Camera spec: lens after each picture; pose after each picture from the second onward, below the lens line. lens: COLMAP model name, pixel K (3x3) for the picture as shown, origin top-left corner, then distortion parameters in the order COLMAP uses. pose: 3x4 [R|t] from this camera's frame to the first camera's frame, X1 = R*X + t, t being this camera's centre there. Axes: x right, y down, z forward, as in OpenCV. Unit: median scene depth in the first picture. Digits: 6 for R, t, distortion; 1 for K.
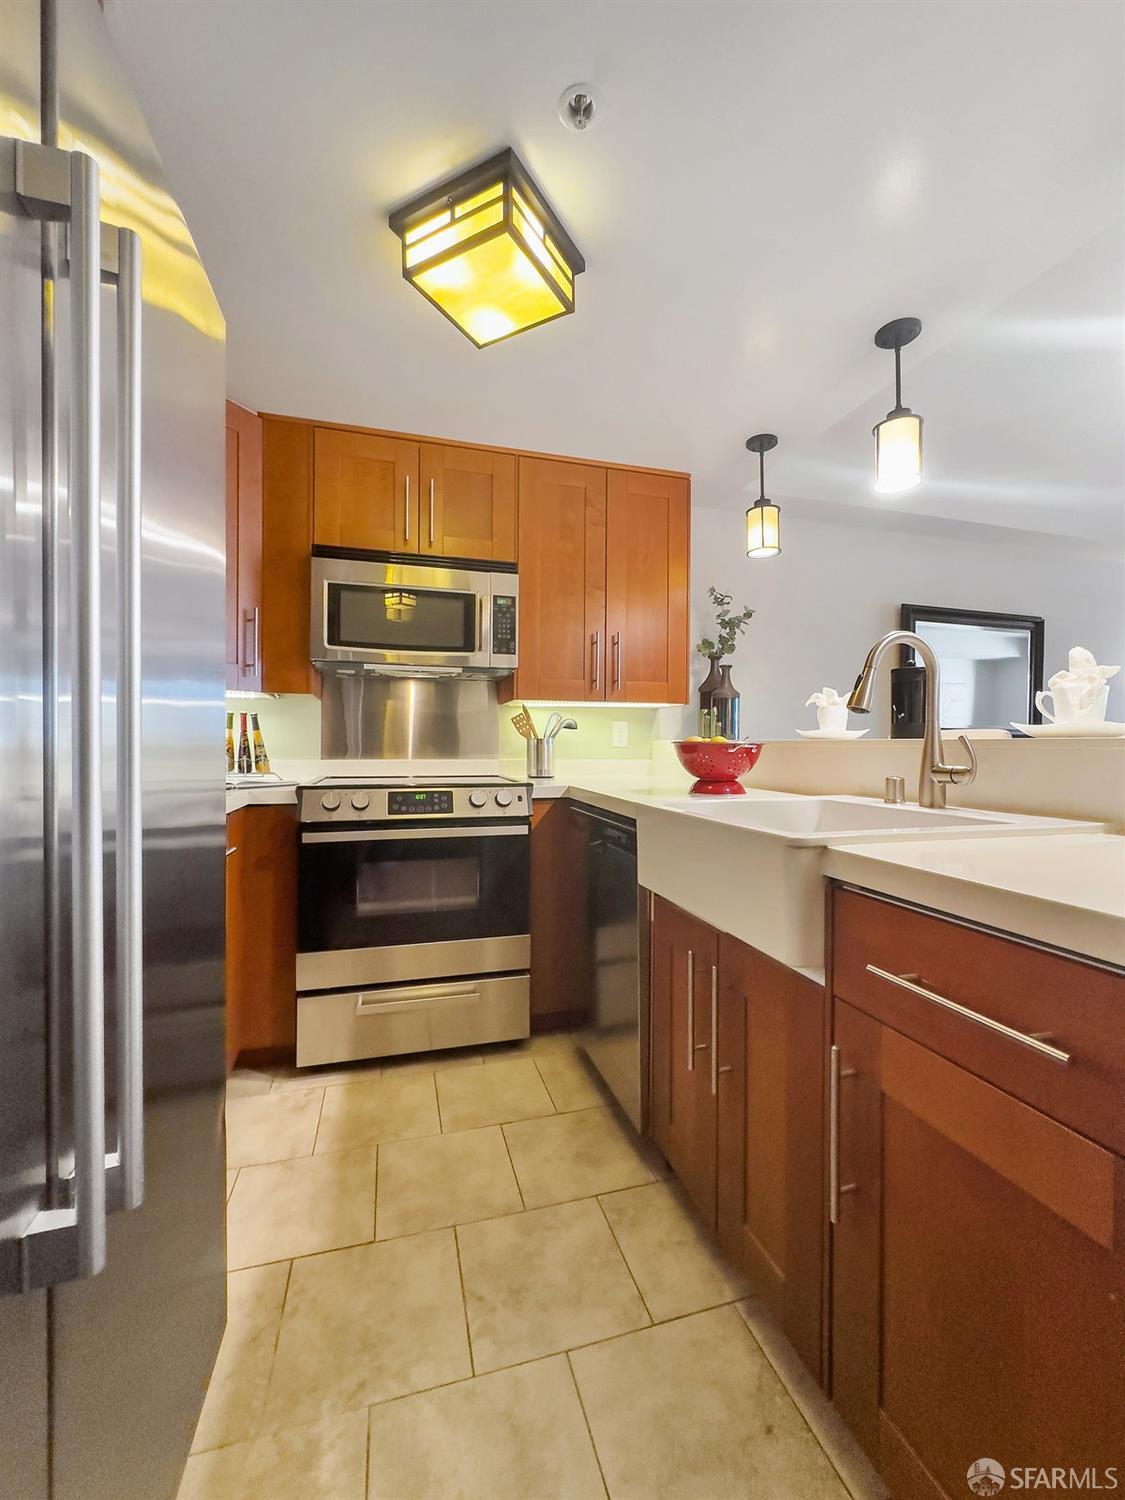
lens RADIAL K [[607.3, 0, 573.4], [0, 607.3, 742.1], [0, 0, 1]] dist [-0.001562, 0.000250]
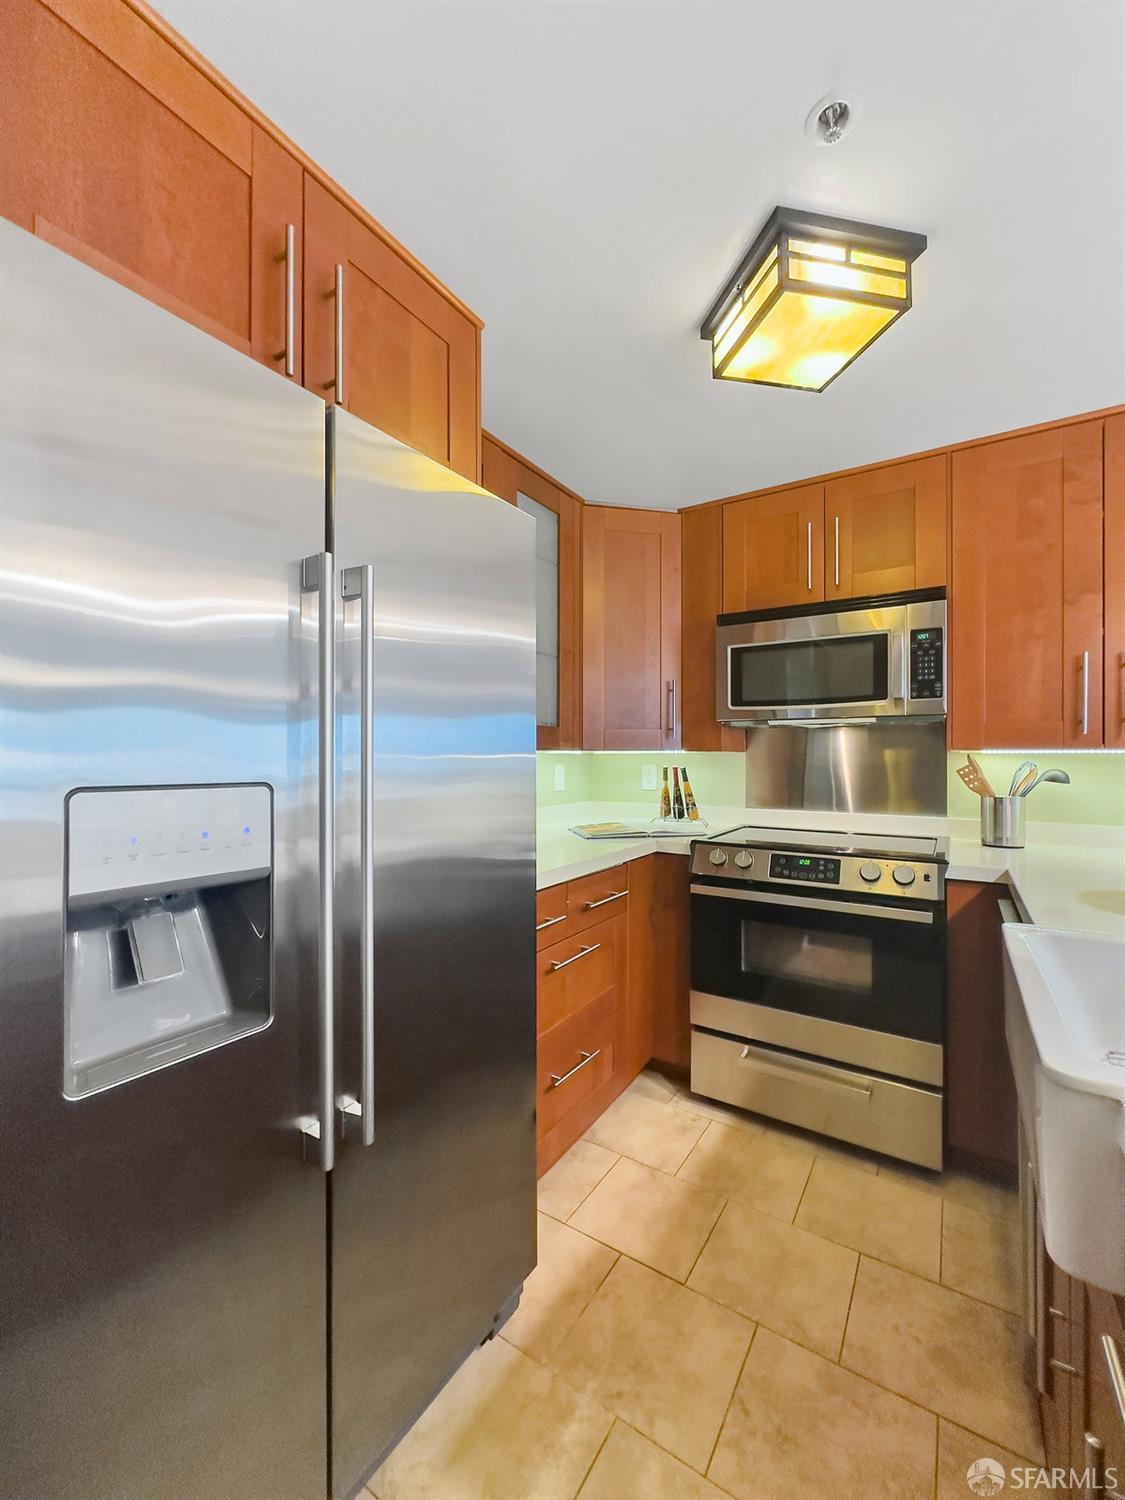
lens RADIAL K [[613.4, 0, 562.5], [0, 613.4, 750.0], [0, 0, 1]] dist [-0.003220, 0.000475]
pose [[0.642634, -0.007736, -0.766135, 0.240378], [0.005417, 0.999970, -0.005553, -0.081972], [0.766155, -0.000582, 0.642656, 0.082377]]
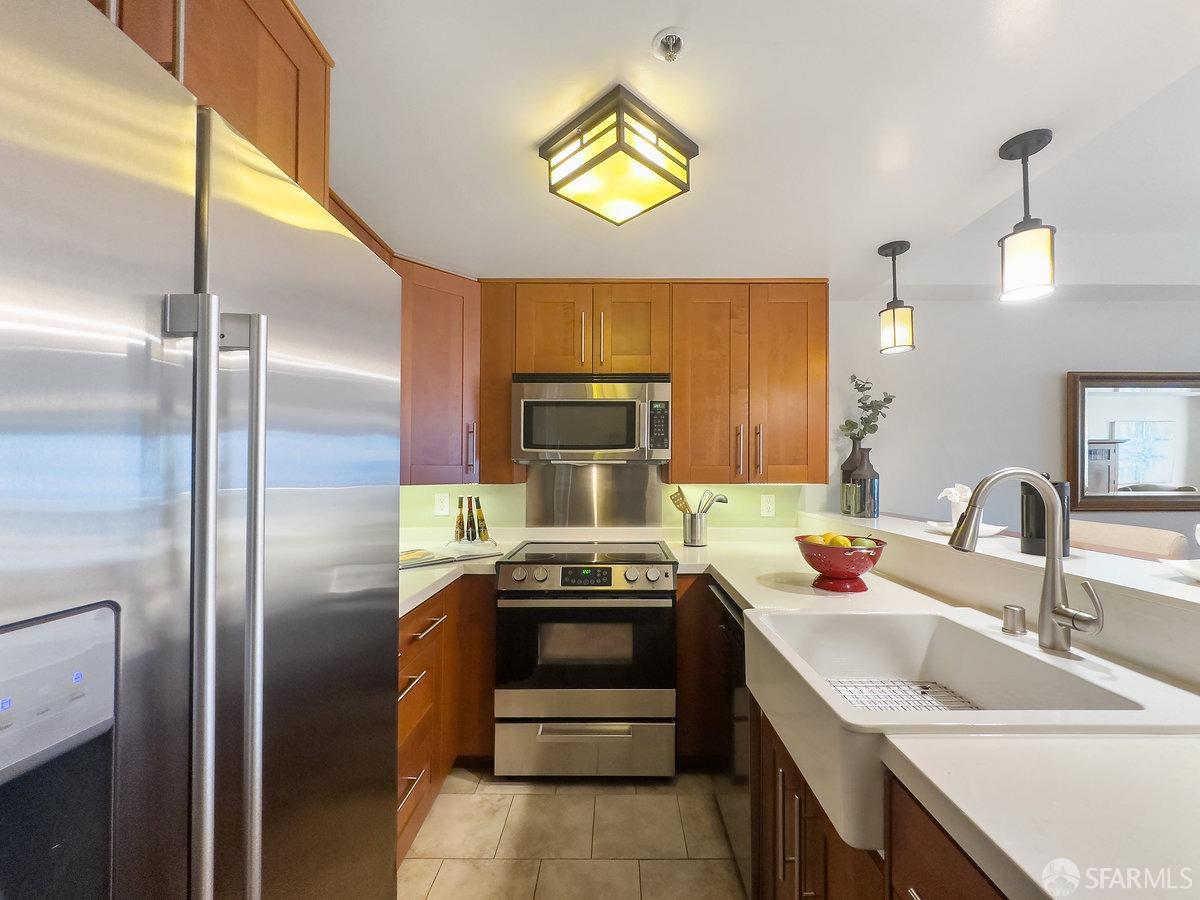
lens RADIAL K [[490.7, 0, 622.3], [0, 490.7, 457.9], [0, 0, 1]] dist [-0.003220, 0.000475]
pose [[0.959925, -0.005976, -0.280192, 0.104345], [0.001572, 0.999872, -0.015938, -0.127055], [0.280251, 0.014858, 0.959812, 0.038325]]
